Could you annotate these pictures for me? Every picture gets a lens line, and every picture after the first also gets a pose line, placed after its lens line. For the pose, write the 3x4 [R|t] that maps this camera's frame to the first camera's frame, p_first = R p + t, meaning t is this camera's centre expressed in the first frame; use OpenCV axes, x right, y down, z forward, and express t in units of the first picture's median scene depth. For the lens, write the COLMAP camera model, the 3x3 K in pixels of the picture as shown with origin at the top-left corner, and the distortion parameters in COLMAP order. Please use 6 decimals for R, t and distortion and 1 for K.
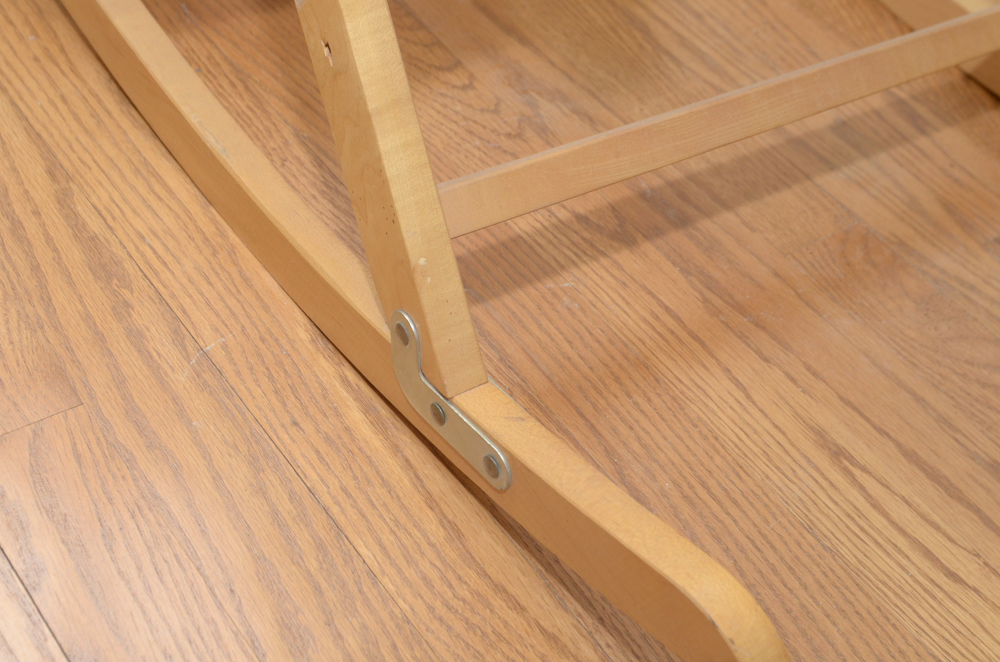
lens RADIAL K [[1438.7, 0, 498.2], [0, 1438.7, 333.9], [0, 0, 1]] dist [0.015278, 0.000000]
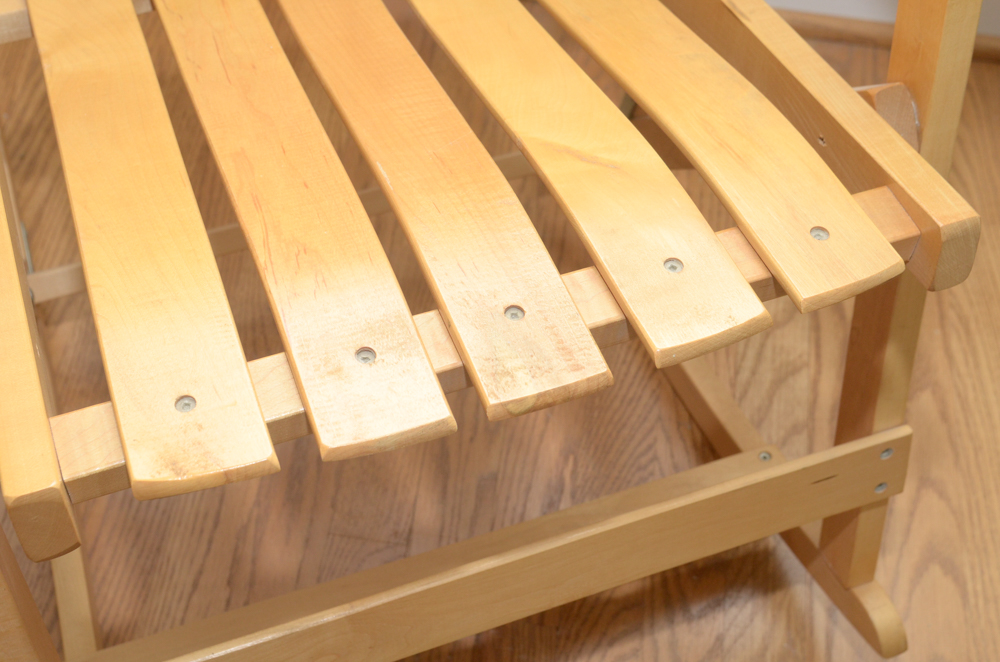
lens RADIAL K [[1438.7, 0, 495.2], [0, 1438.7, 334.2], [0, 0, 1]] dist [0.015278, 0.000000]
pose [[0.712384, 0.511326, -0.480680, 1.016324], [-0.469132, 0.856379, 0.215708, -0.685876], [0.521942, 0.071836, 0.849951, -0.149029]]
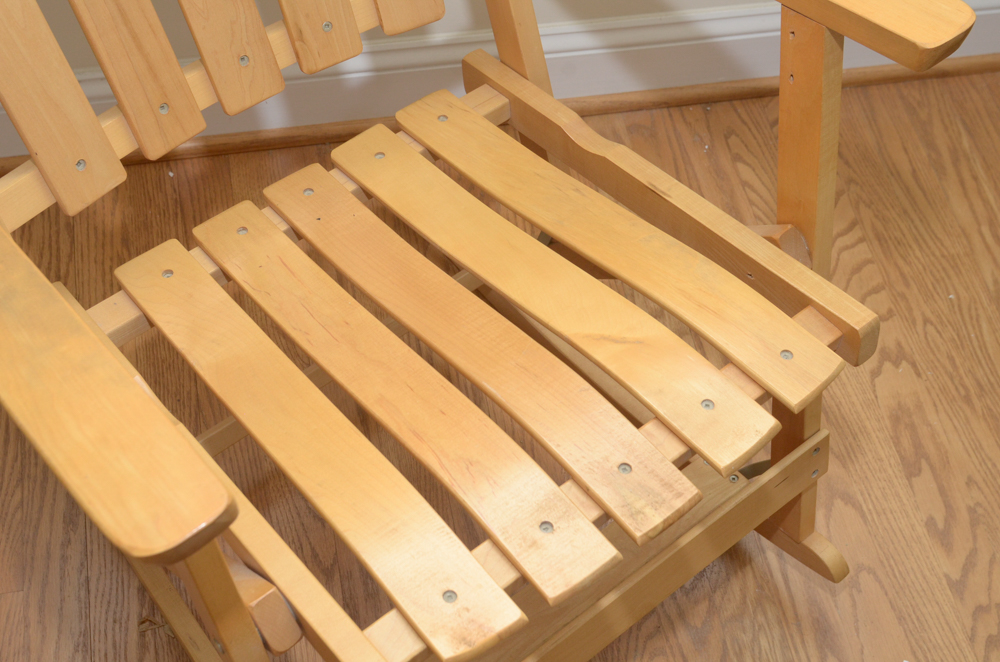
lens RADIAL K [[1378.8, 0, 499.0], [0, 1378.8, 332.3], [0, 0, 1]] dist [0.008338, 0.000000]
pose [[0.897233, 0.312563, -0.311892, 0.836354], [-0.265448, 0.946272, 0.184682, -0.843556], [0.352860, -0.082912, 0.931996, -0.635081]]
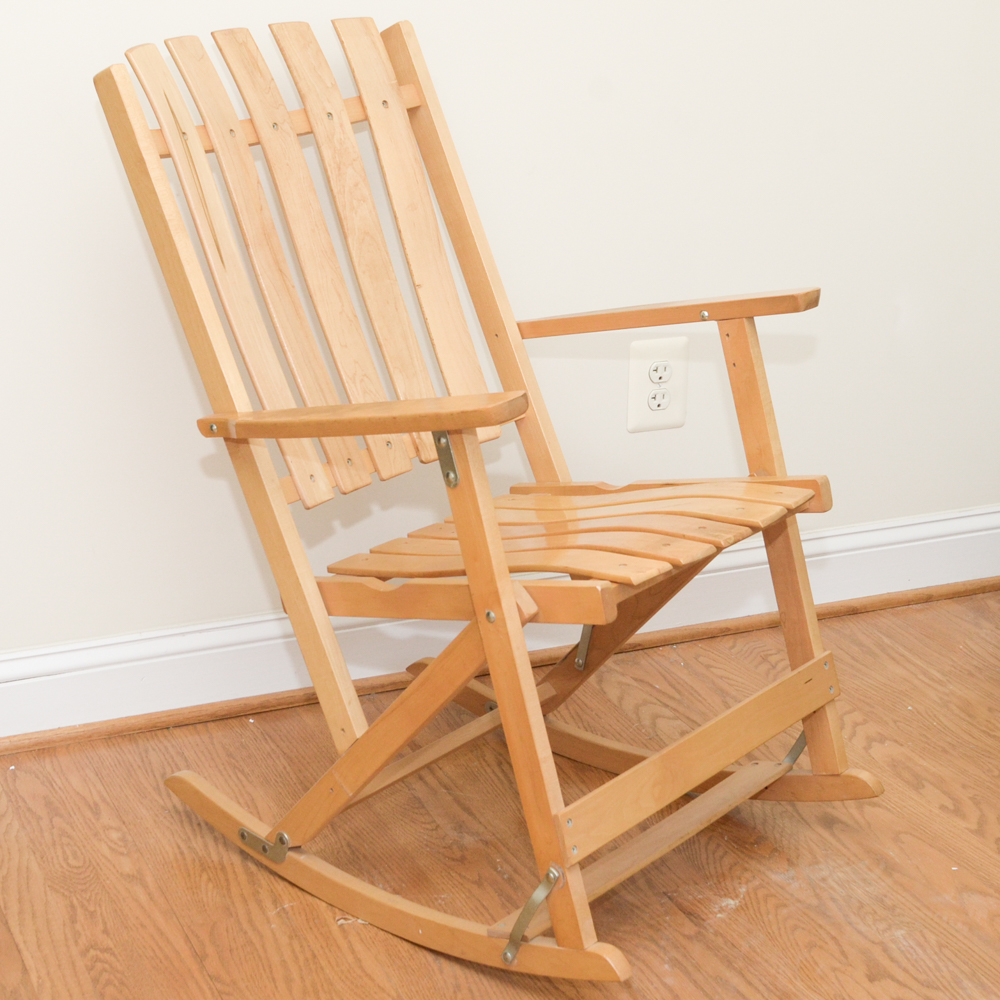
lens RADIAL K [[2141.7, 0, 495.4], [0, 2141.7, 494.8], [0, 0, 1]] dist [0.000062, 0.000000]
pose [[0.961203, -0.059968, -0.269245, 1.170577], [-0.074999, 0.882497, -0.464300, 1.056986], [0.265451, 0.466480, 0.843761, -2.332028]]
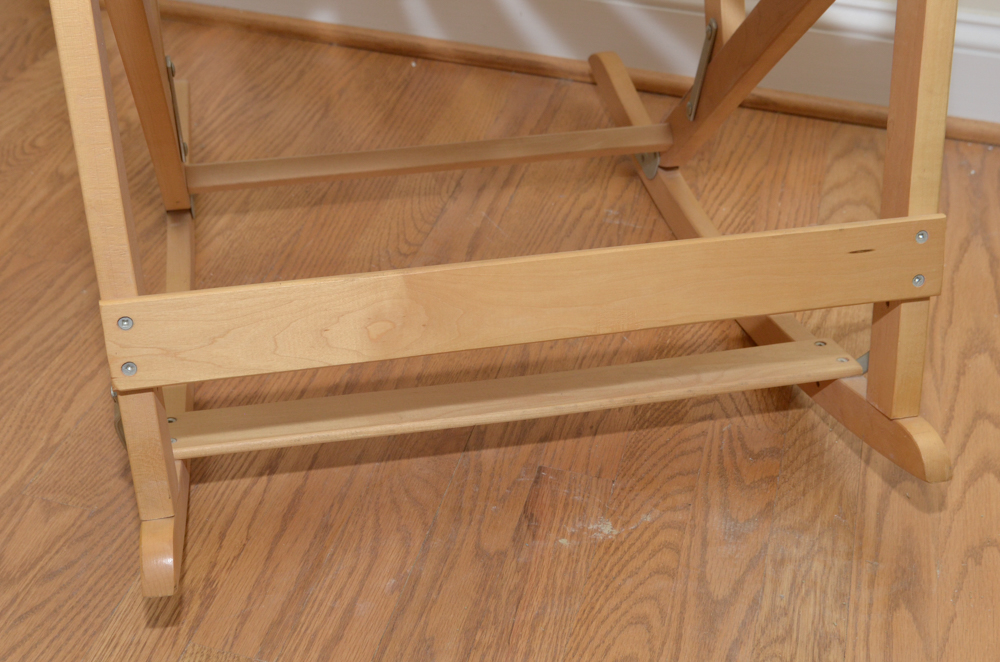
lens RADIAL K [[1305.6, 0, 501.6], [0, 1305.6, 334.9], [0, 0, 1]] dist [0.000520, 0.000000]
pose [[0.609385, 0.369258, -0.701640, 1.376646], [-0.528884, 0.848598, -0.012745, -0.163309], [0.590704, 0.378853, 0.712418, 0.043689]]
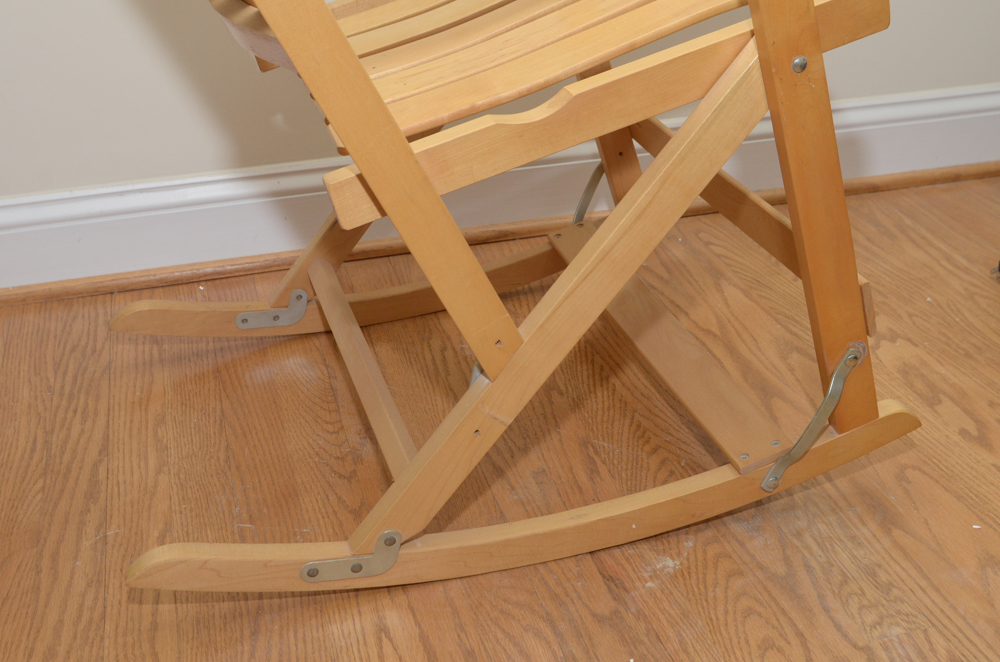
lens RADIAL K [[1229.6, 0, 496.6], [0, 1229.6, 305.5], [0, 0, 1]] dist [-0.012092, 0.000000]
pose [[0.912113, 0.017691, -0.409557, 0.973676], [-0.157456, 0.937551, -0.310169, 0.155323], [0.378494, 0.347397, 0.857938, -0.378955]]
